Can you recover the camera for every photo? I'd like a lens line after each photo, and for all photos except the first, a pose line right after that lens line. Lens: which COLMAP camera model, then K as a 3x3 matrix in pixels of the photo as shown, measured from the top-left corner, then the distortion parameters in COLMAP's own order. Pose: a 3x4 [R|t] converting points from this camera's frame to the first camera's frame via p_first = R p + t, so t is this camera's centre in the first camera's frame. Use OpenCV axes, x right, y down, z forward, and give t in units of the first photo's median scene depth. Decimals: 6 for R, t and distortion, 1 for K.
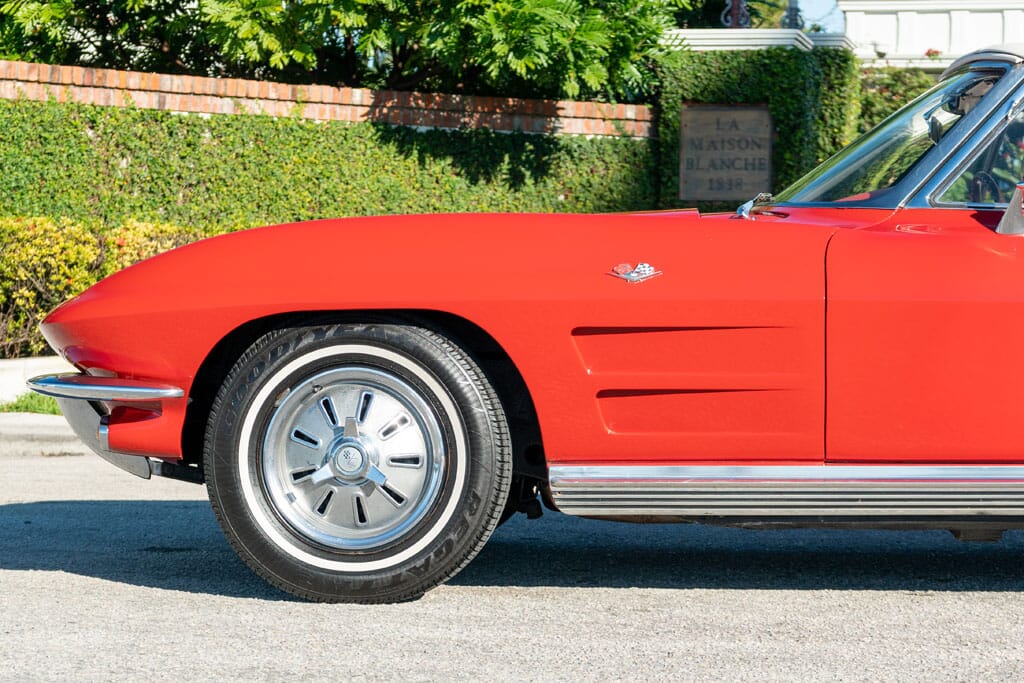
lens RADIAL K [[2544.0, 0, 551.3], [0, 2544.0, 302.2], [0, 0, 1]] dist [0.005539, 0.000000]
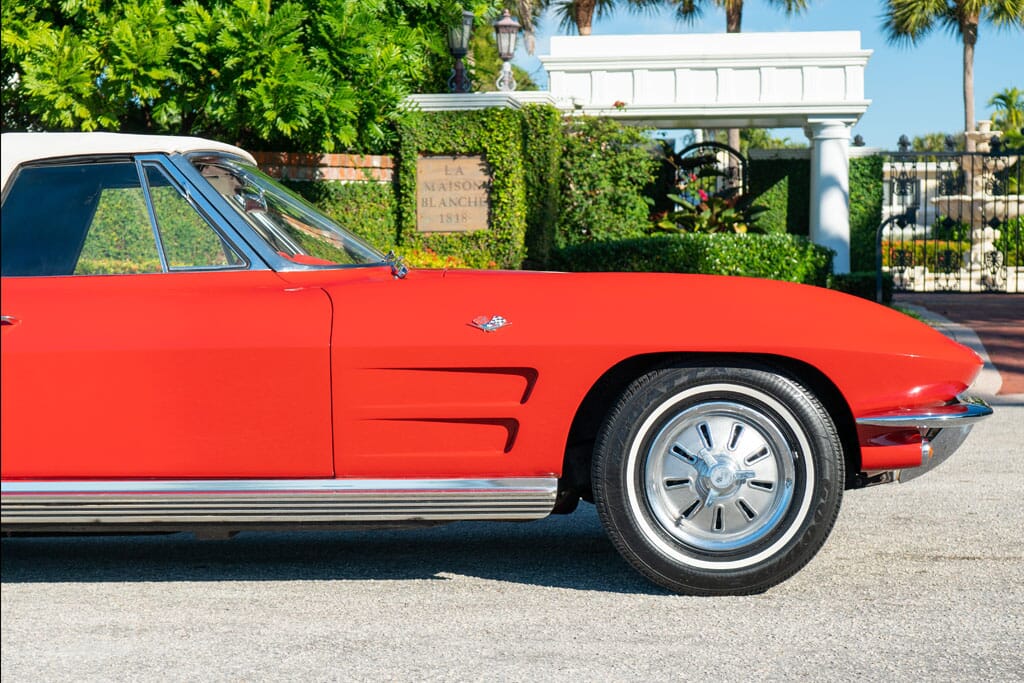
lens RADIAL K [[2126.3, 0, 518.8], [0, 2126.3, 333.8], [0, 0, 1]] dist [0.027417, 0.000000]
pose [[0.995288, -0.023501, 0.094073, 0.000705], [0.021874, 0.999593, 0.018289, -0.008843], [-0.094465, -0.016146, 0.995397, -0.047831]]
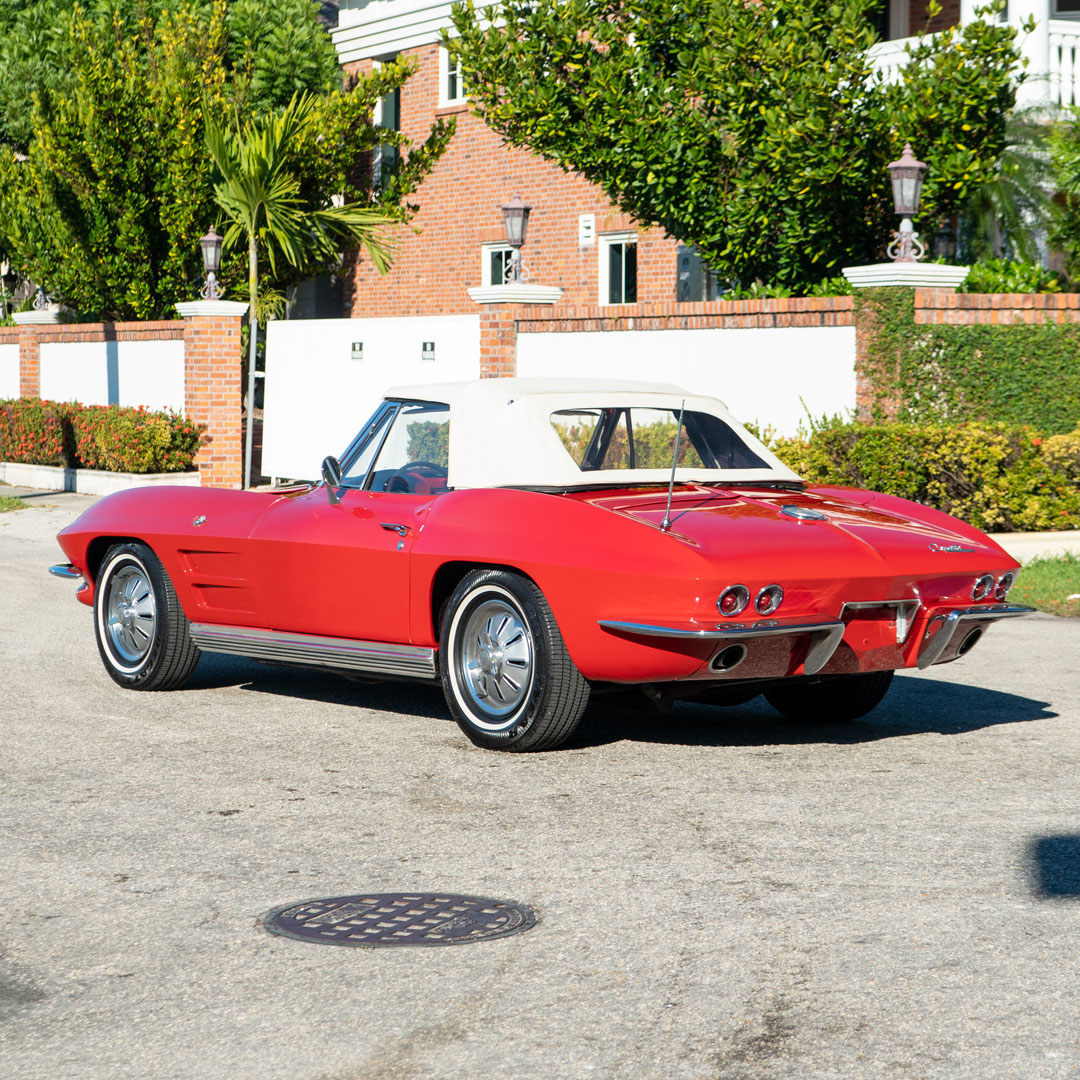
lens RADIAL K [[2723.7, 0, 571.1], [0, 2723.7, 457.5], [0, 0, 1]] dist [0.055876, 0.000000]
pose [[0.657669, 0.009712, -0.753245, 0.605590], [-0.000411, 0.999921, 0.012534, -0.029257], [0.753307, -0.007934, 0.657621, -0.033675]]
